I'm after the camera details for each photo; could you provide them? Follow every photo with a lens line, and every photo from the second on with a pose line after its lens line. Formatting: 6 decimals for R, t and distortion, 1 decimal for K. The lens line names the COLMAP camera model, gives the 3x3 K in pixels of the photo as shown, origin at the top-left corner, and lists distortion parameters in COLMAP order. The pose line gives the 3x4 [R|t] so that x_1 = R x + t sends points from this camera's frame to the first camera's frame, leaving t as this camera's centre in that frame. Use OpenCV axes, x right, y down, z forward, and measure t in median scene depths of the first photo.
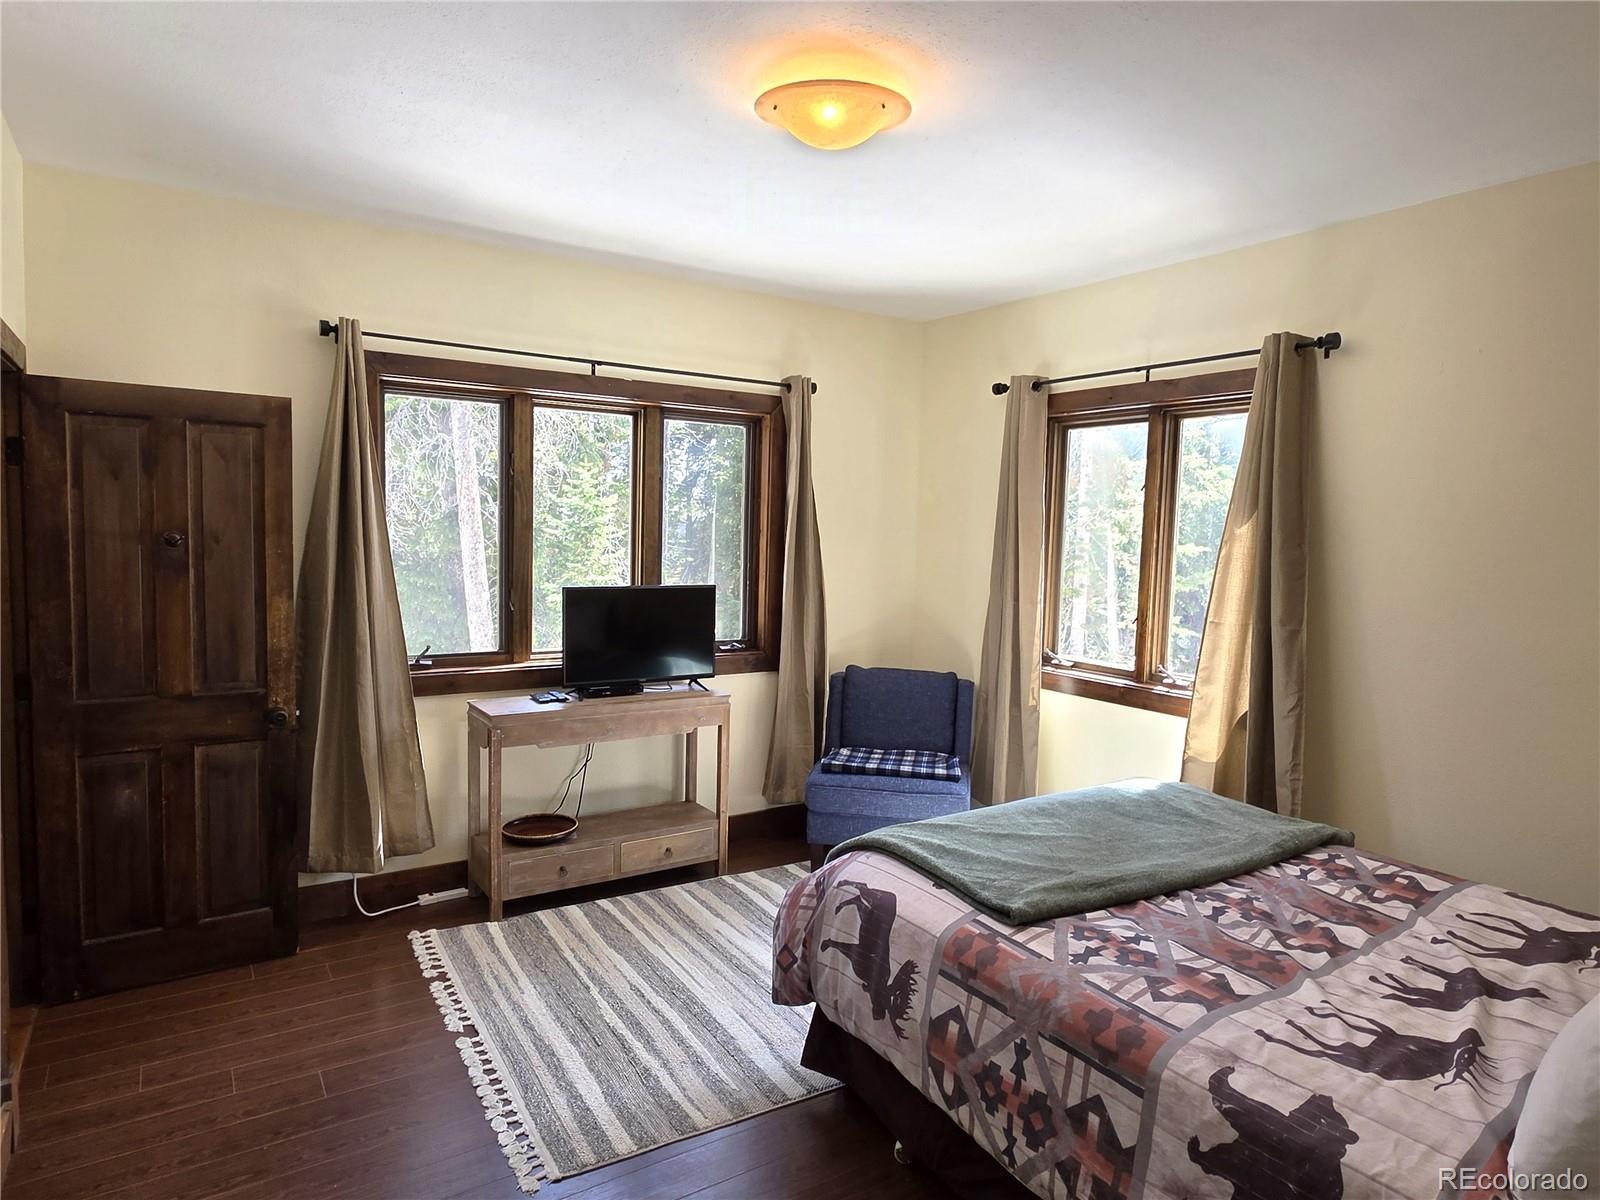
lens RADIAL K [[966.6, 0, 784.6], [0, 966.6, 595.6], [0, 0, 1]] dist [0.042315, 0.002285]
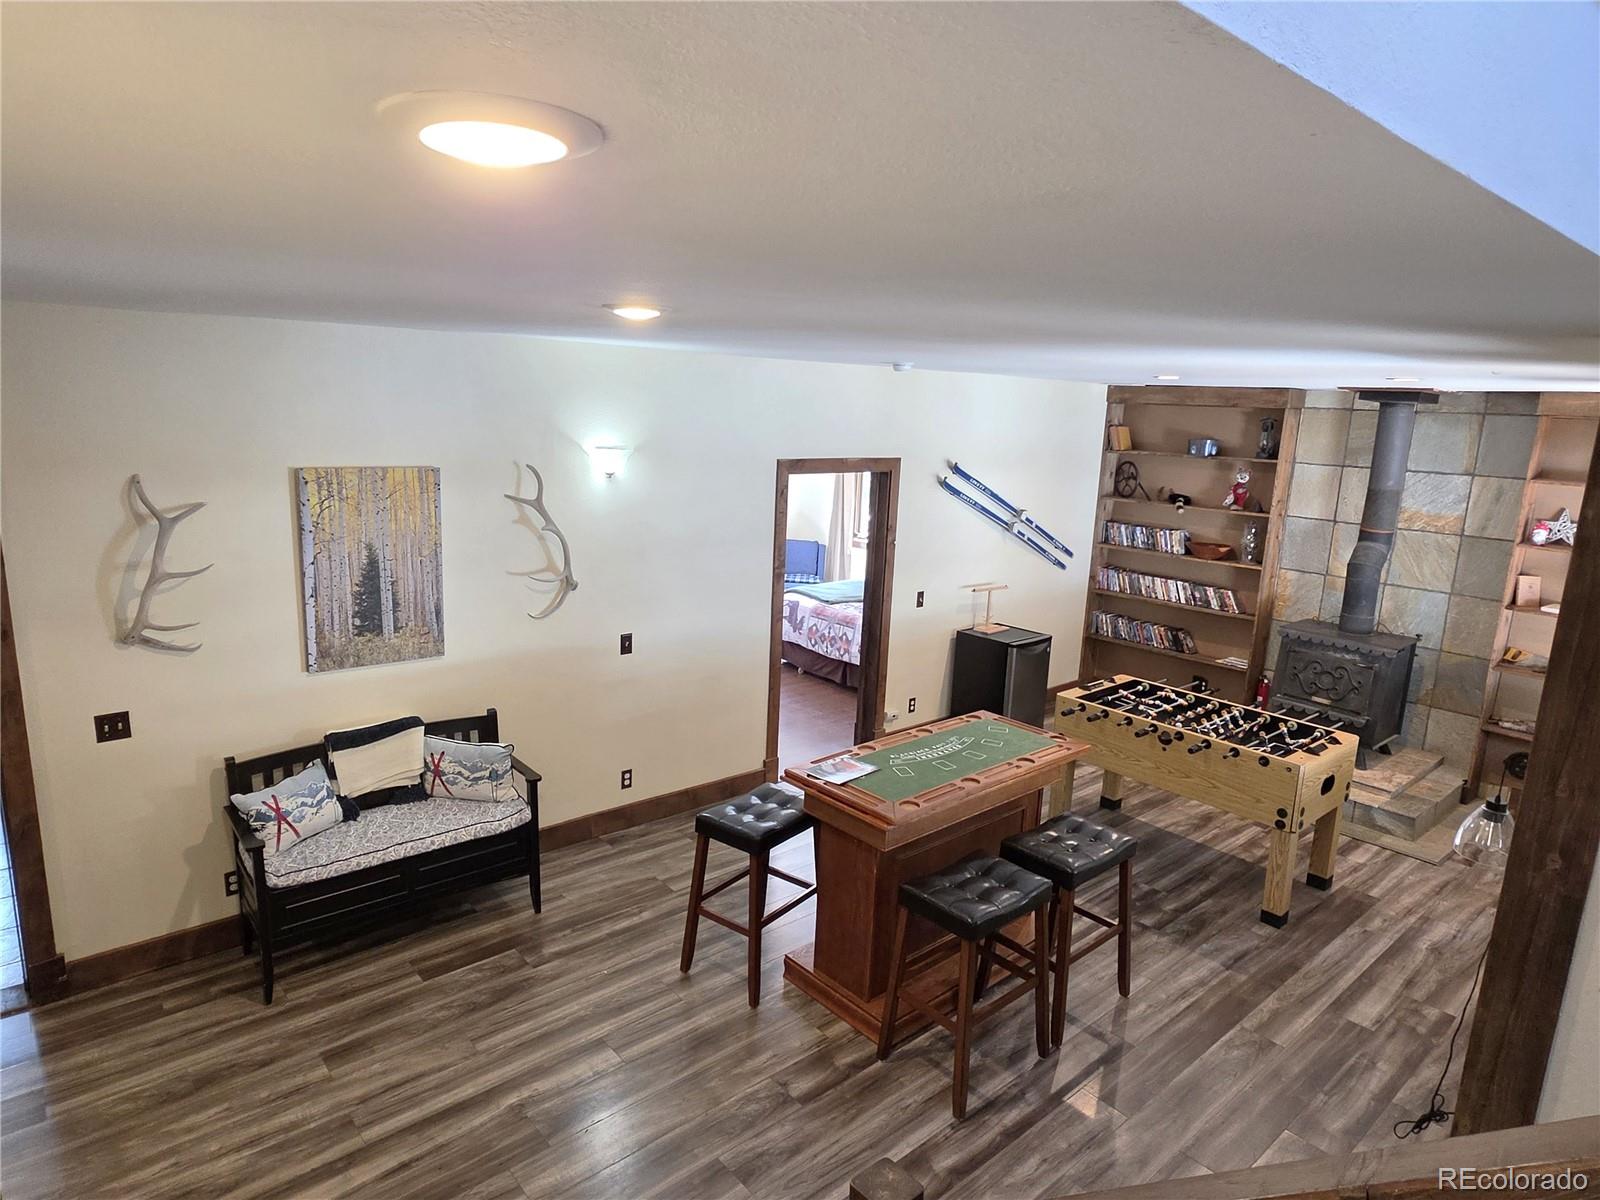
lens RADIAL K [[966.6, 0, 799.1], [0, 966.6, 599.9], [0, 0, 1]] dist [0.042315, 0.002285]
pose [[0.989063, -0.021772, 0.145875, -0.438817], [0.002367, 0.991261, 0.131893, -0.183938], [-0.147472, -0.130105, 0.980472, -2.704626]]
